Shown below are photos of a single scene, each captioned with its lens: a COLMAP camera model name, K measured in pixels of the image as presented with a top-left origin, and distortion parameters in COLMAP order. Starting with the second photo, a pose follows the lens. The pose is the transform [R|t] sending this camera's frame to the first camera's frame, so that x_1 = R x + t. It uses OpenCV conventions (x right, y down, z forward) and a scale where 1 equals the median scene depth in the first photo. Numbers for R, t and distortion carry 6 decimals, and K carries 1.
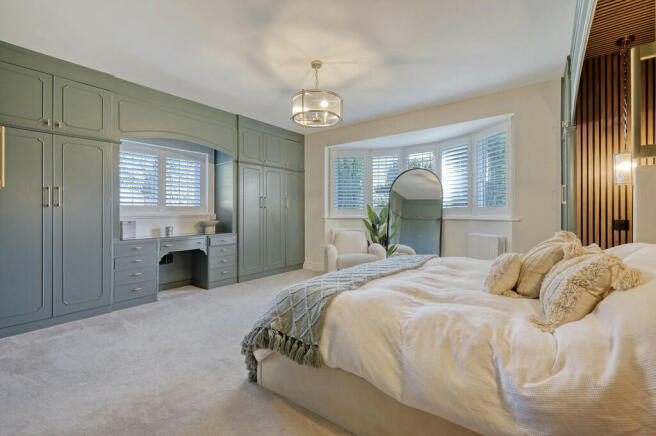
lens RADIAL K [[283.5, 0, 331.1], [0, 283.5, 215.8], [0, 0, 1]] dist [-0.001704, 0.000695]
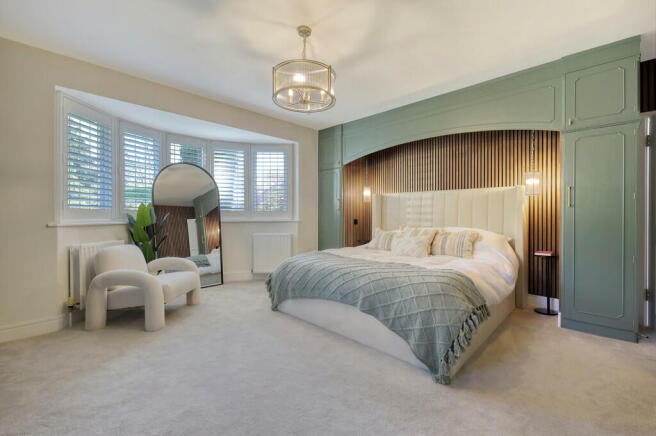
lens RADIAL K [[283.5, 0, 329.1], [0, 283.5, 216.8], [0, 0, 1]] dist [-0.001704, 0.000695]
pose [[0.118907, -0.004379, 0.992896, -0.467827], [0.006606, 0.999972, 0.003619, -0.006123], [-0.992883, 0.006128, 0.118932, 0.470717]]
